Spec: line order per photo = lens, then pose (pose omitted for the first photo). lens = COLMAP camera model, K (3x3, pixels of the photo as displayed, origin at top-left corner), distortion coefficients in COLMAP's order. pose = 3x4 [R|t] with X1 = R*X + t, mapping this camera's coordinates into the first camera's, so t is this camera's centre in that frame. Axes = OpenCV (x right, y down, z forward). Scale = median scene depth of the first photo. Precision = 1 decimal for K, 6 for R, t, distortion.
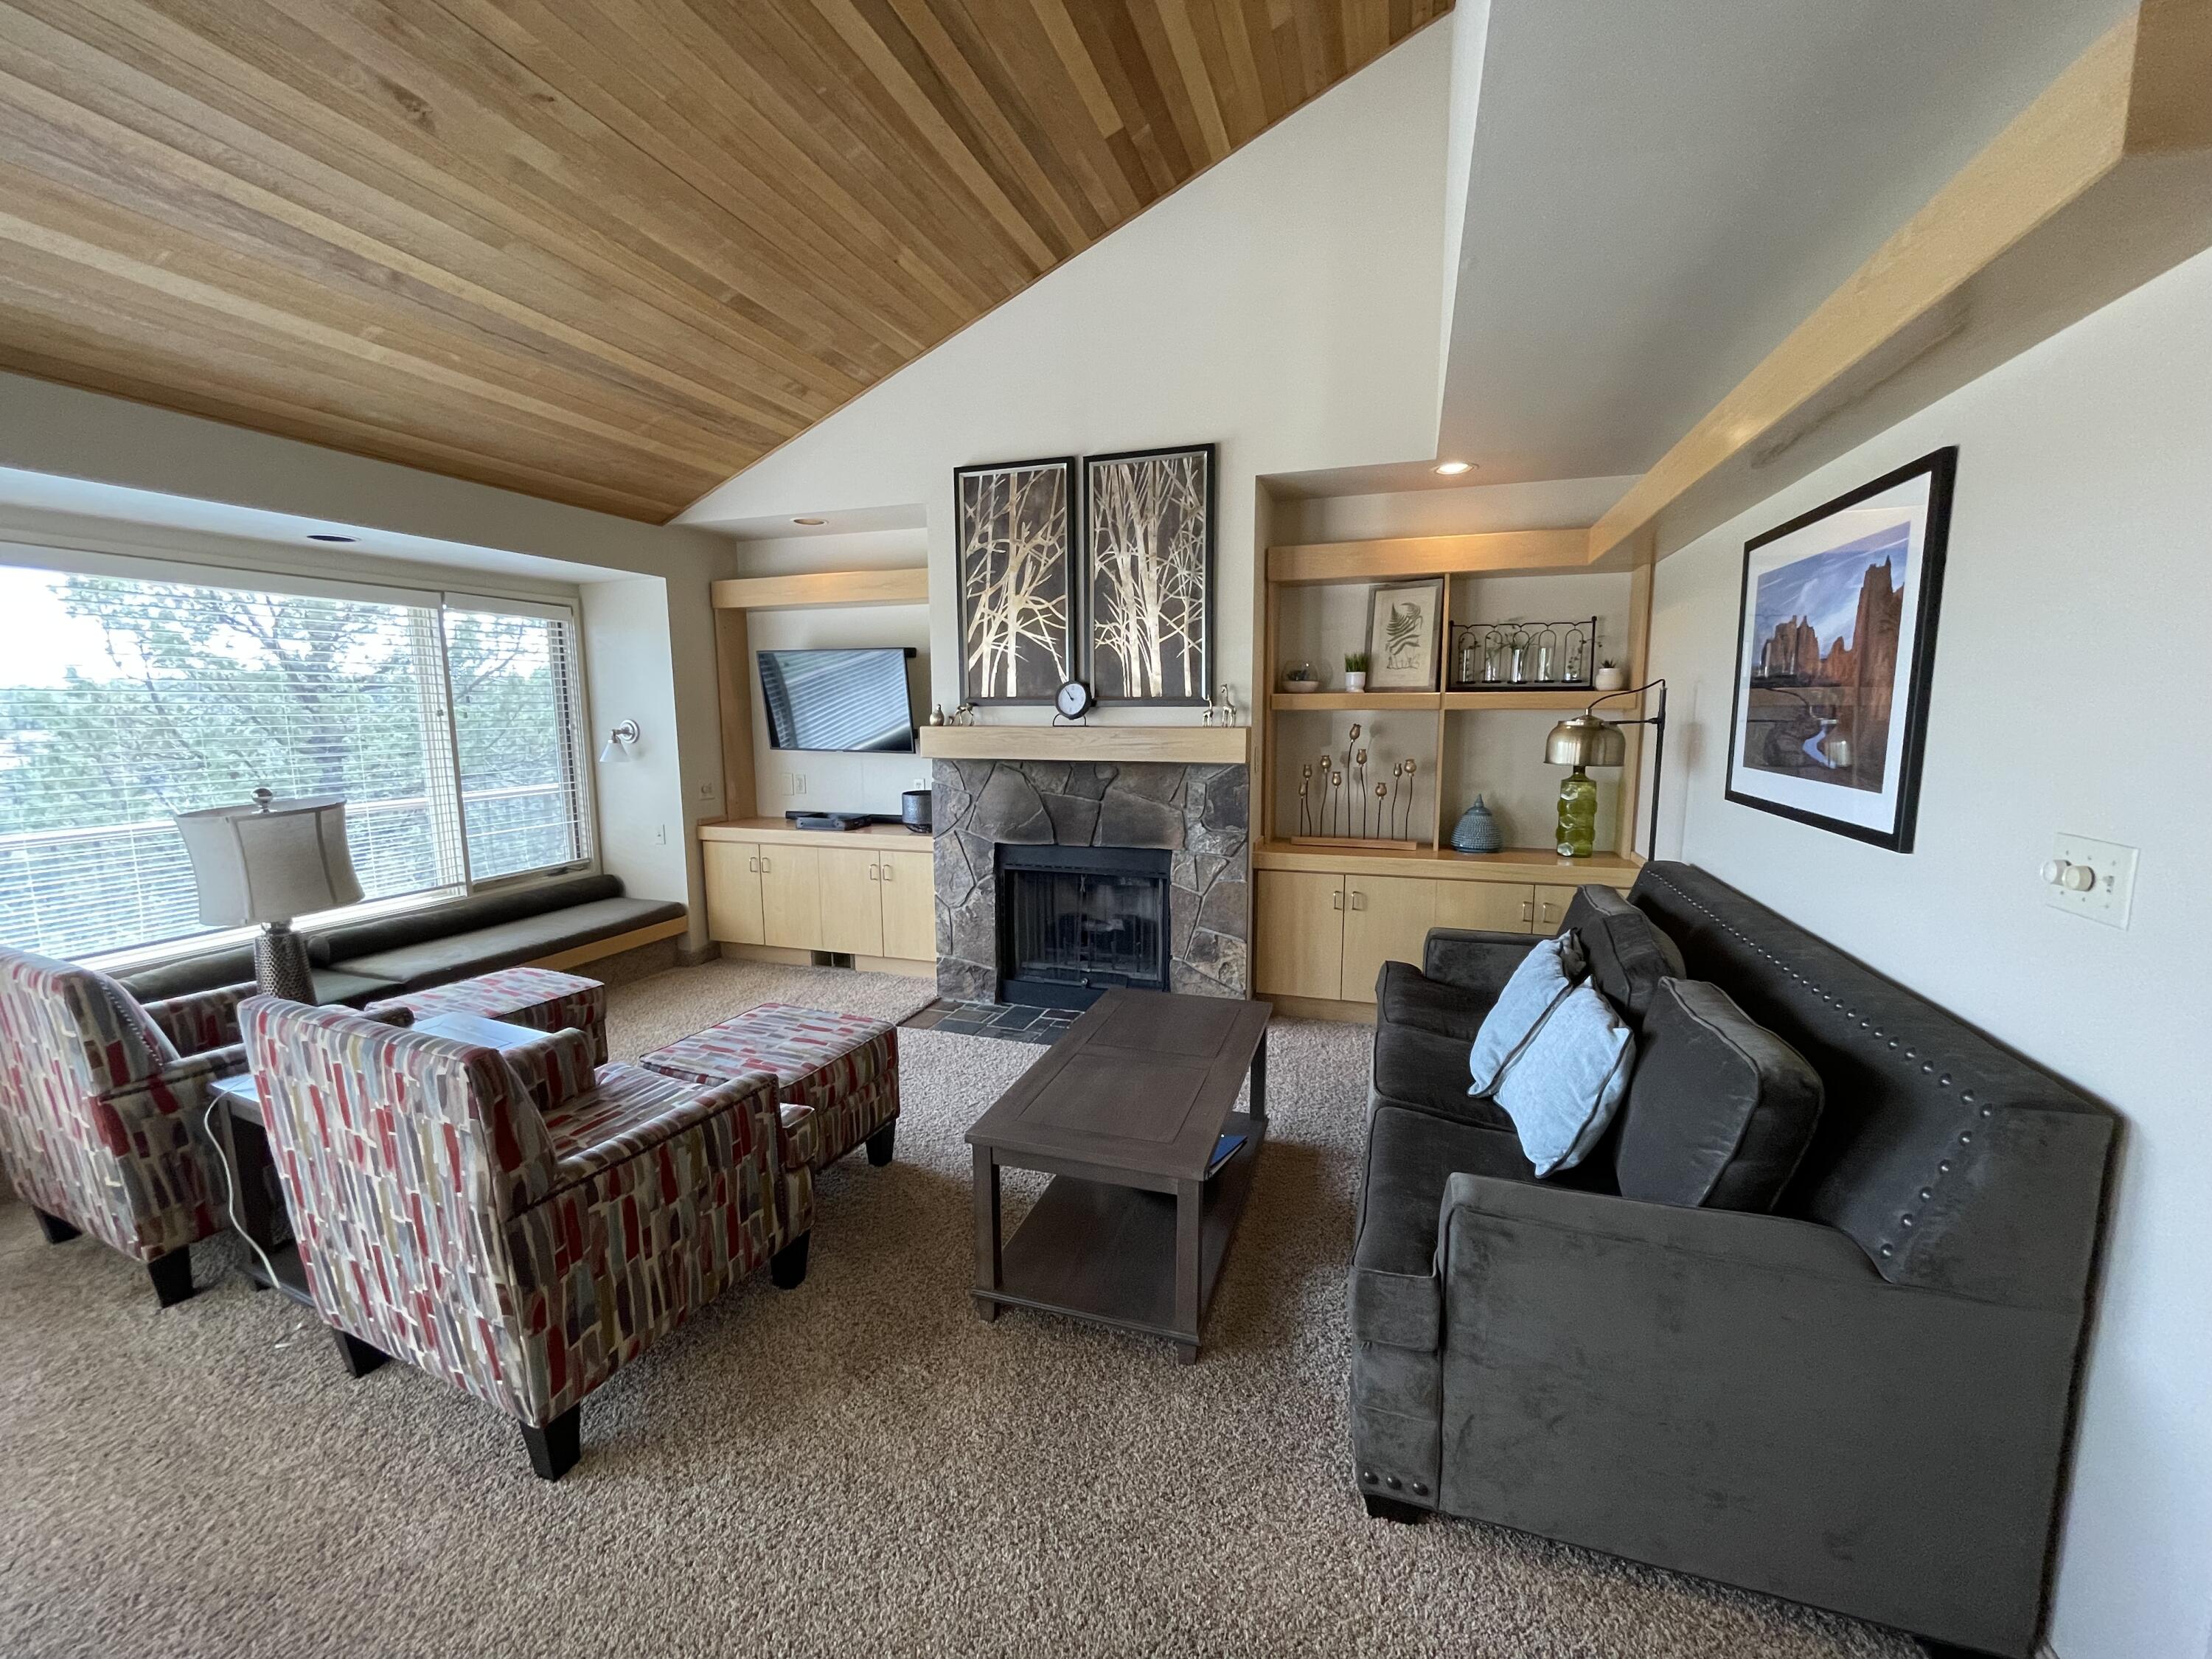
lens RADIAL K [[901.1, 0, 1110.8], [0, 901.1, 824.8], [0, 0, 1]] dist [-0.006806, 0.001581]
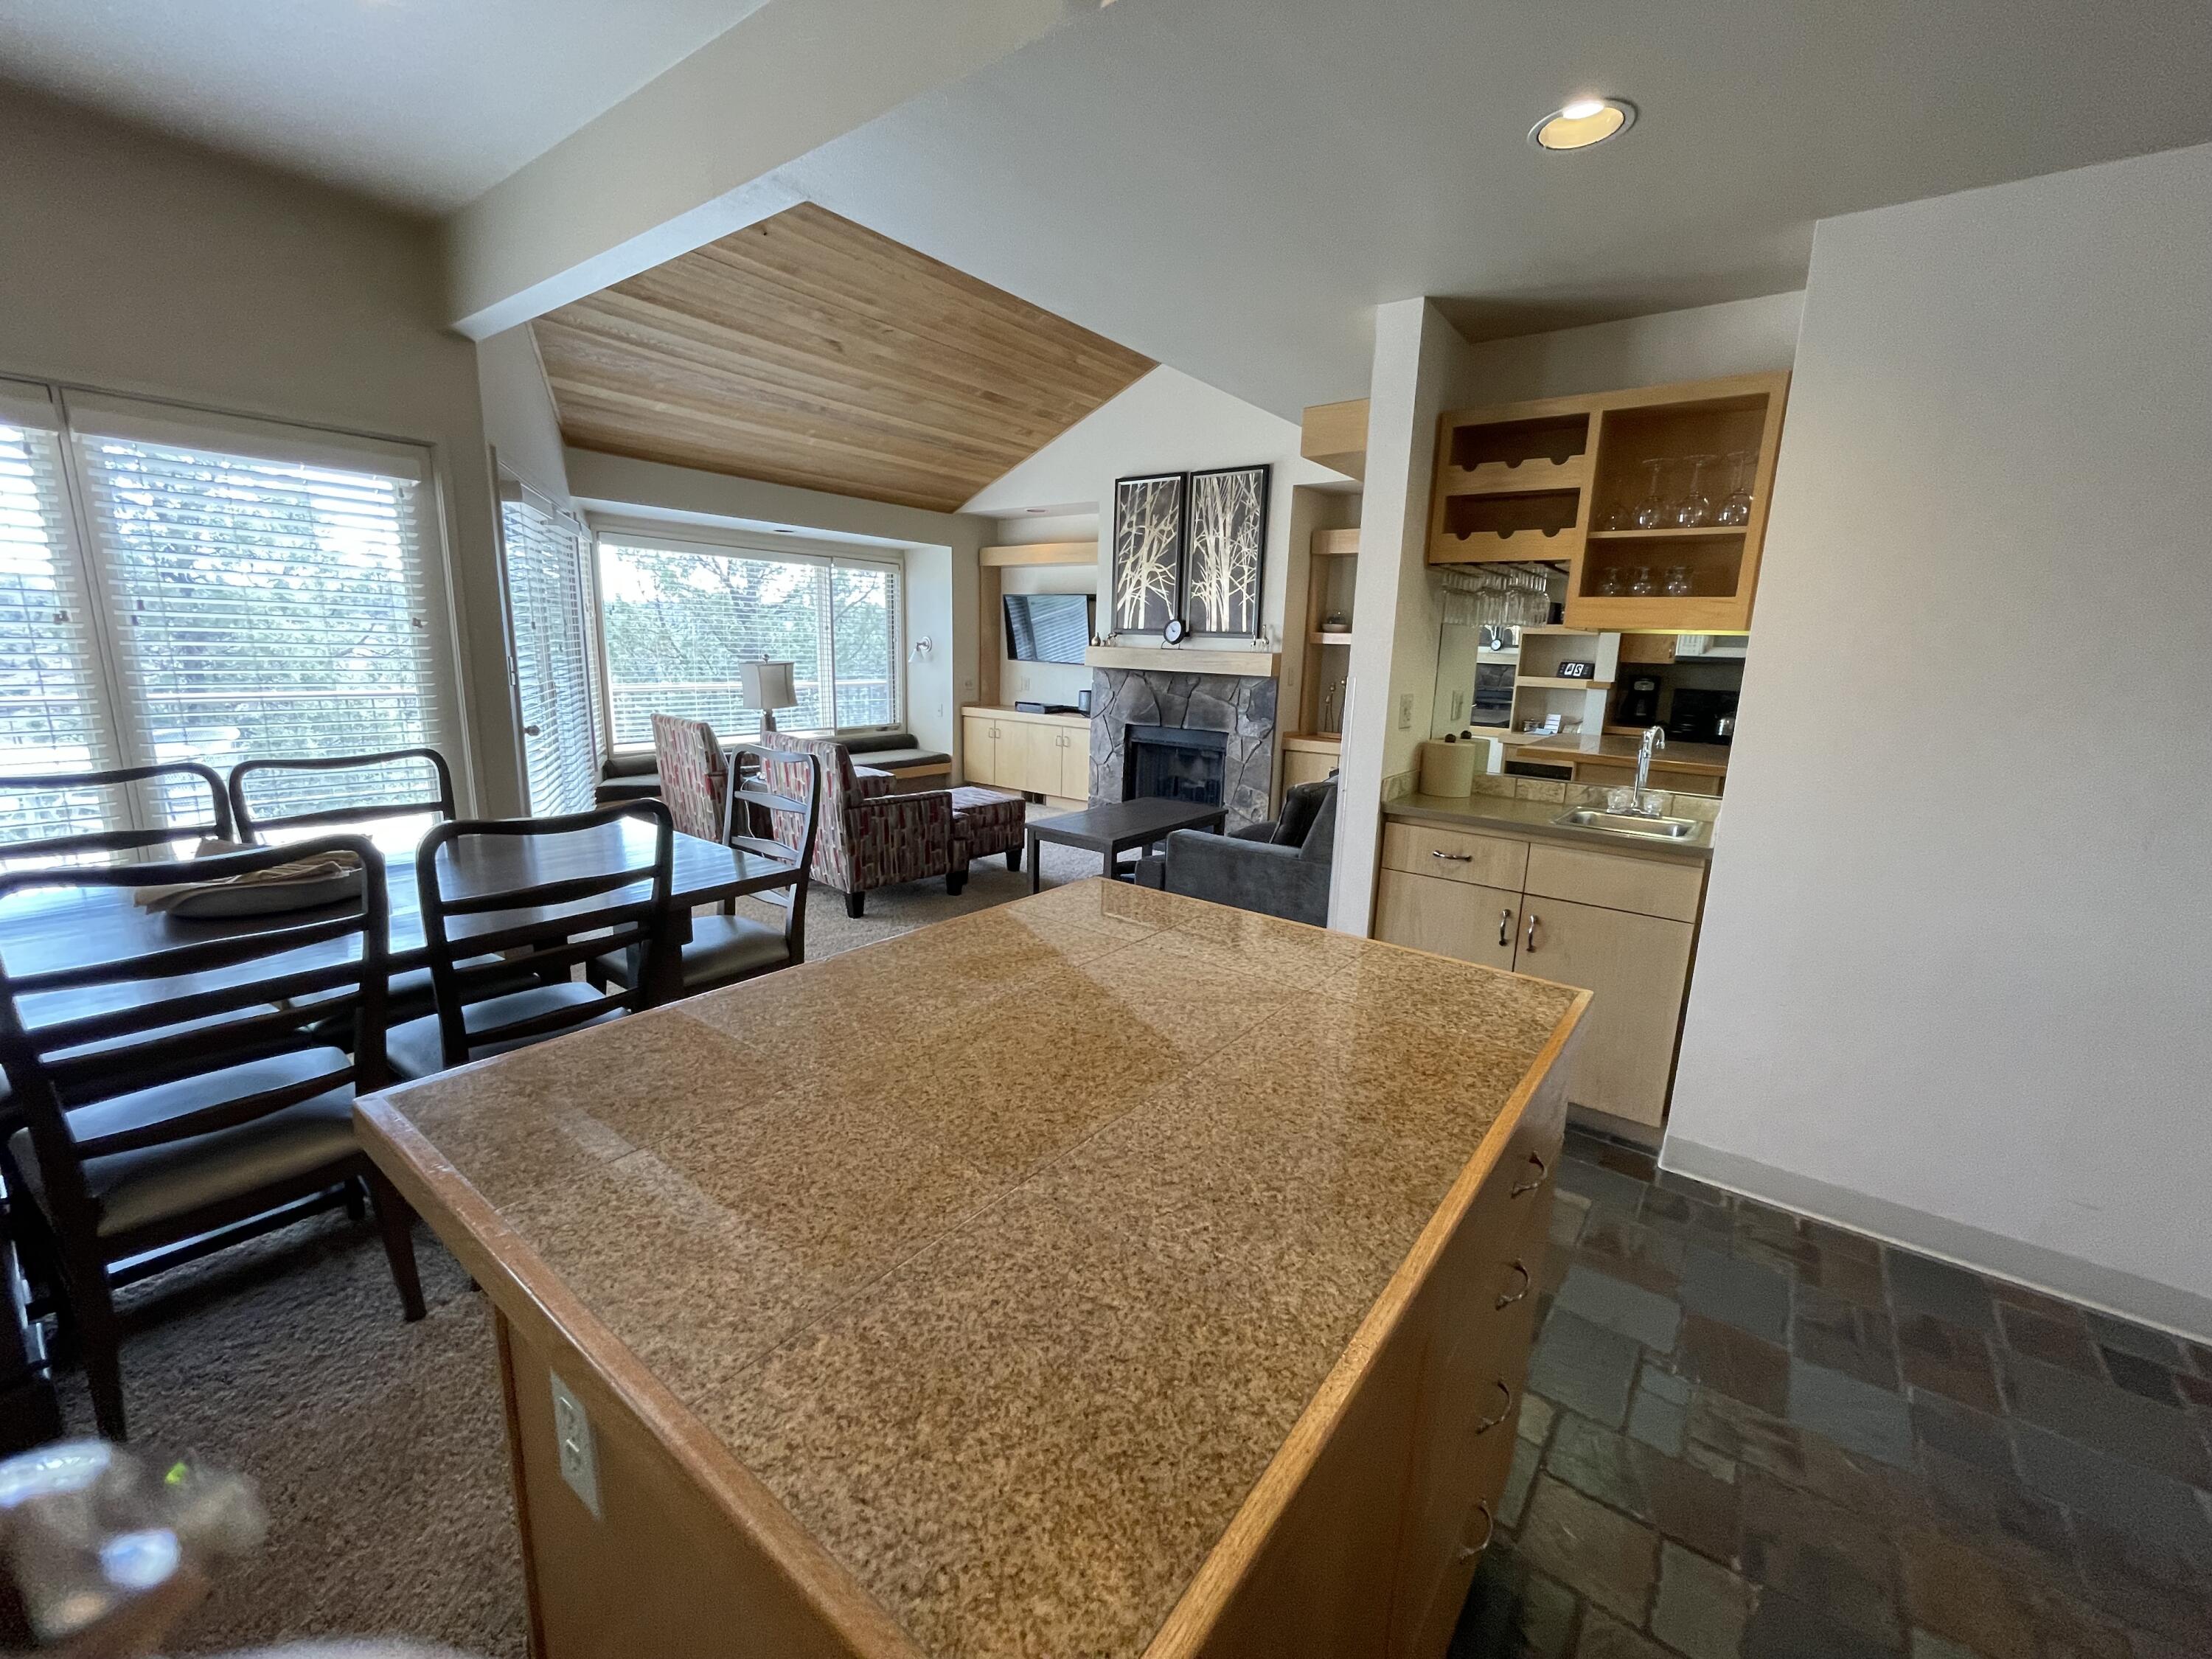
lens RADIAL K [[901.1, 0, 1108.2], [0, 901.1, 826.0], [0, 0, 1]] dist [-0.006806, 0.001581]
pose [[0.945026, 0.099305, -0.311553, 0.372157], [-0.078321, 0.993778, 0.079189, 0.081145], [0.317478, -0.050434, 0.946923, -0.529792]]
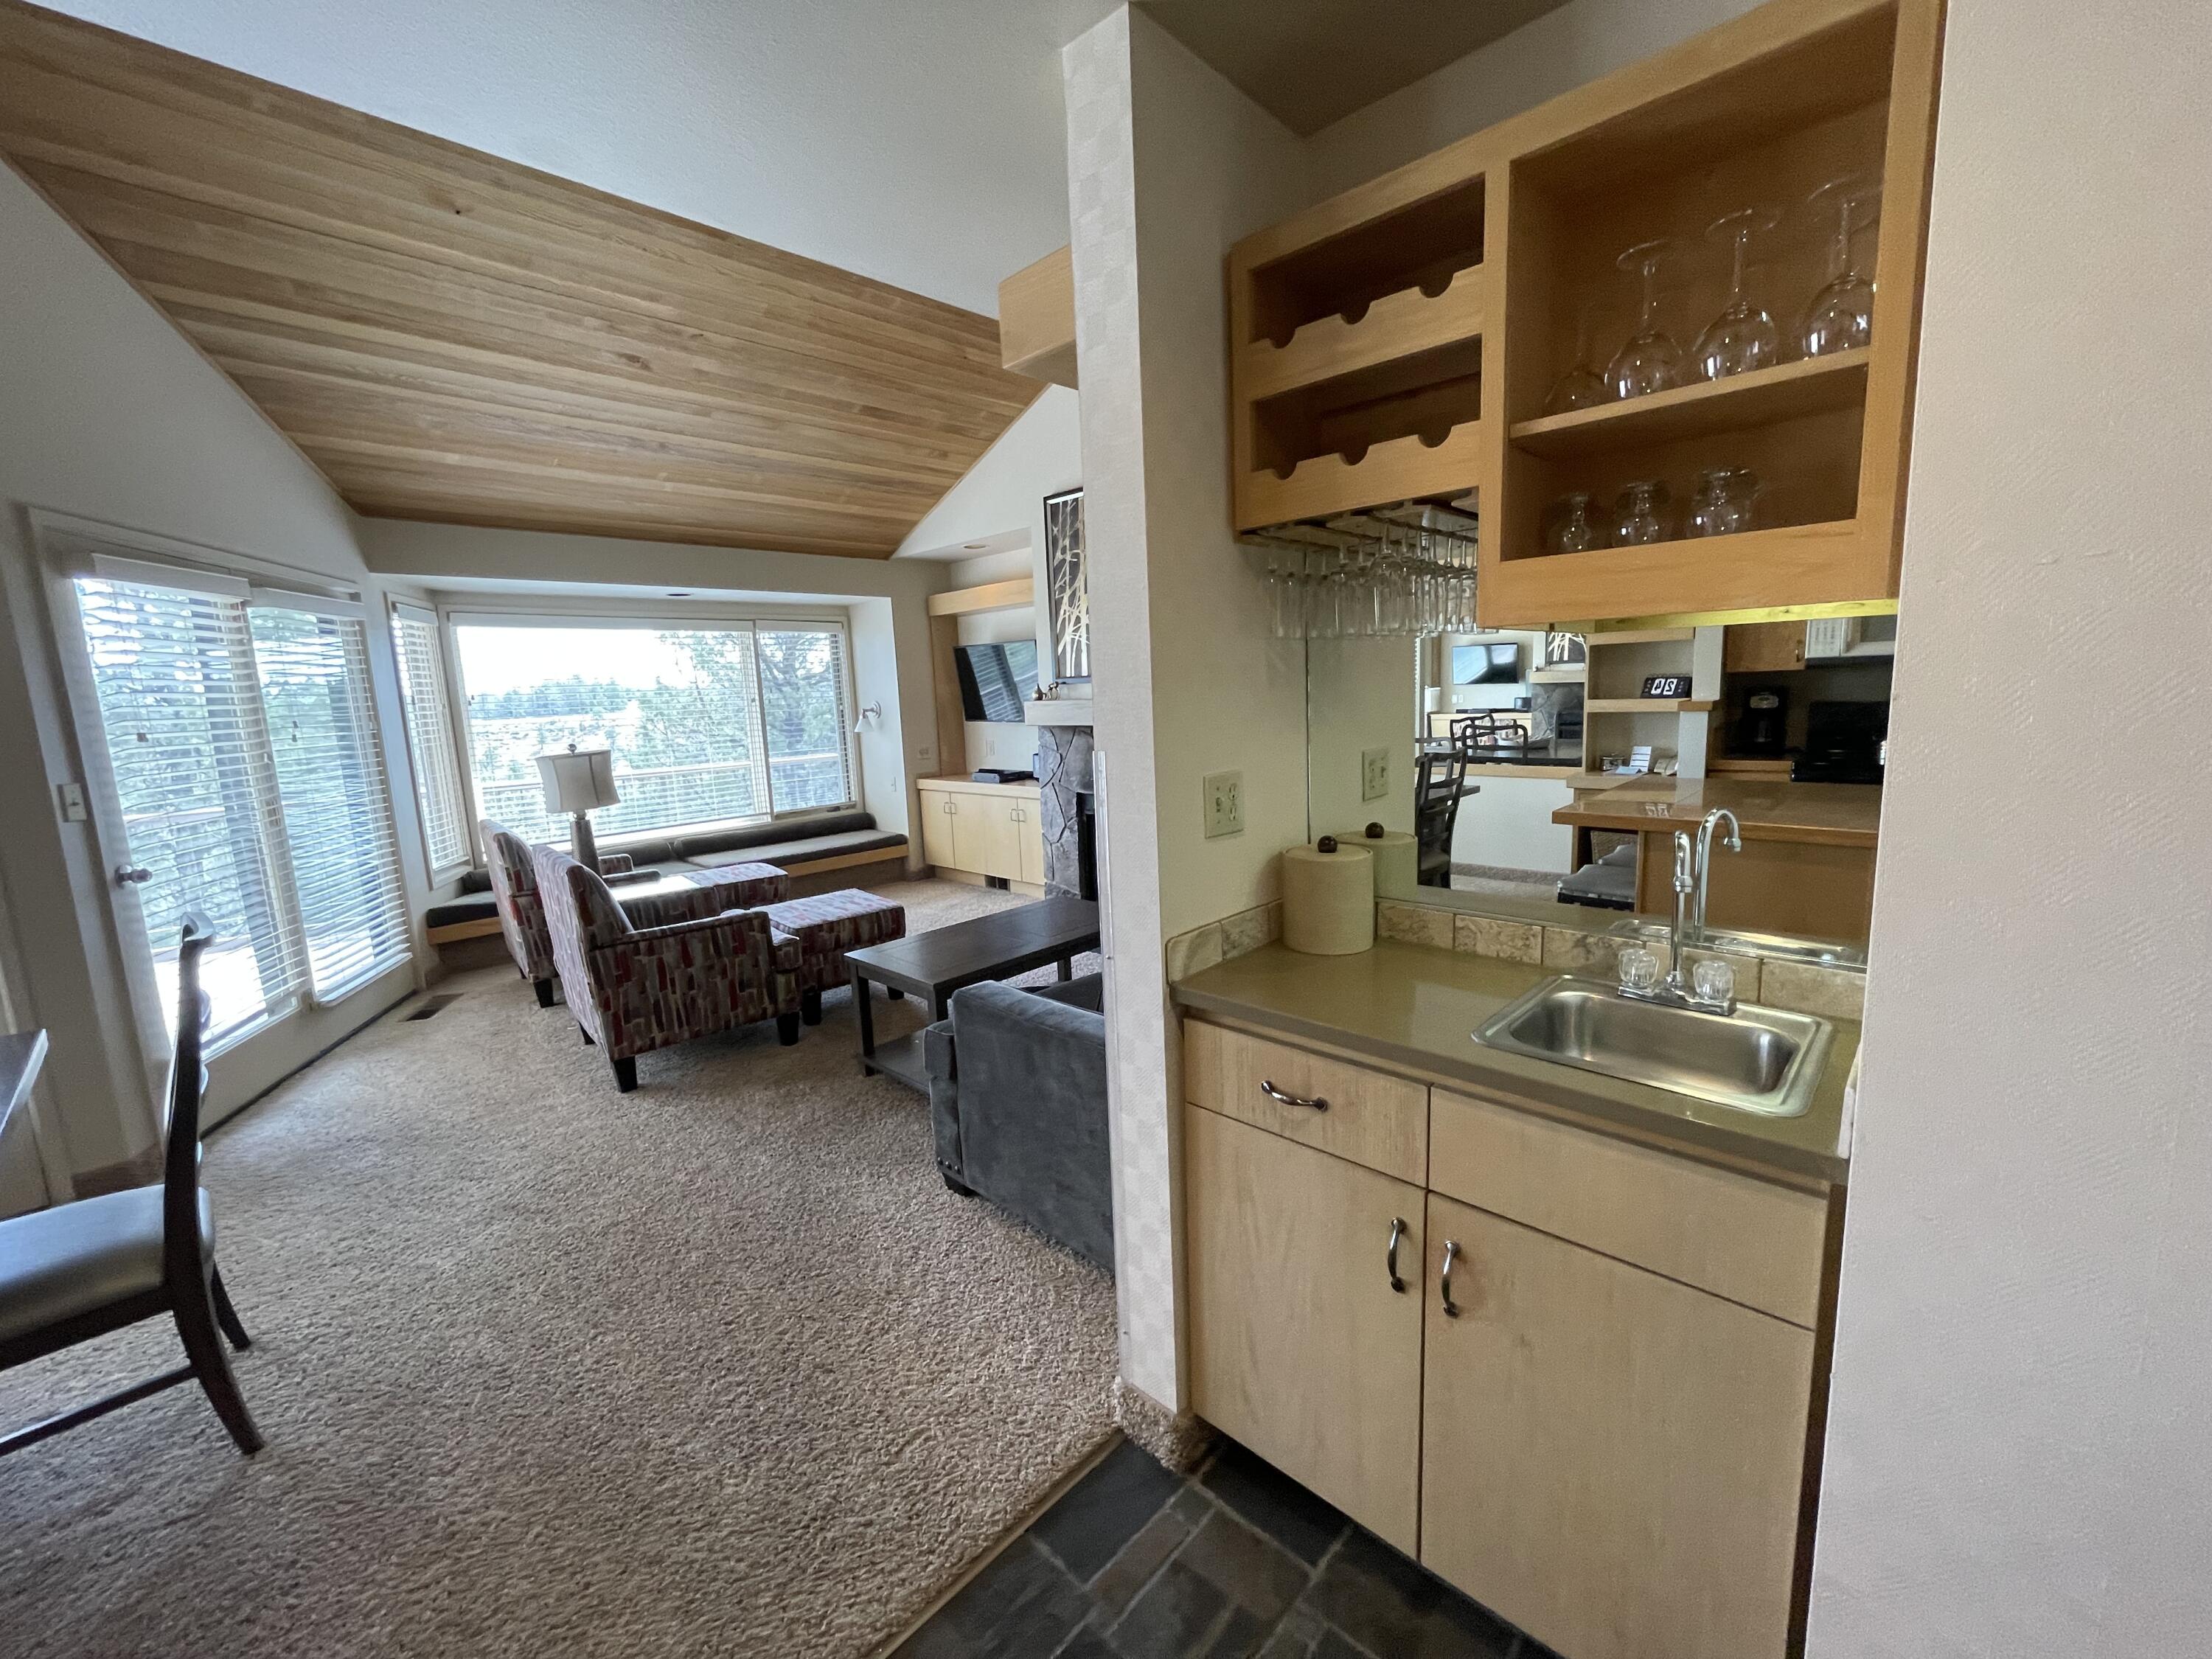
lens RADIAL K [[901.1, 0, 1106.3], [0, 901.1, 824.8], [0, 0, 1]] dist [-0.006806, 0.001581]
pose [[0.900110, 0.033785, -0.434350, 0.493179], [-0.020783, 0.999183, 0.034650, 0.022293], [0.435166, -0.022162, 0.900077, -0.126064]]
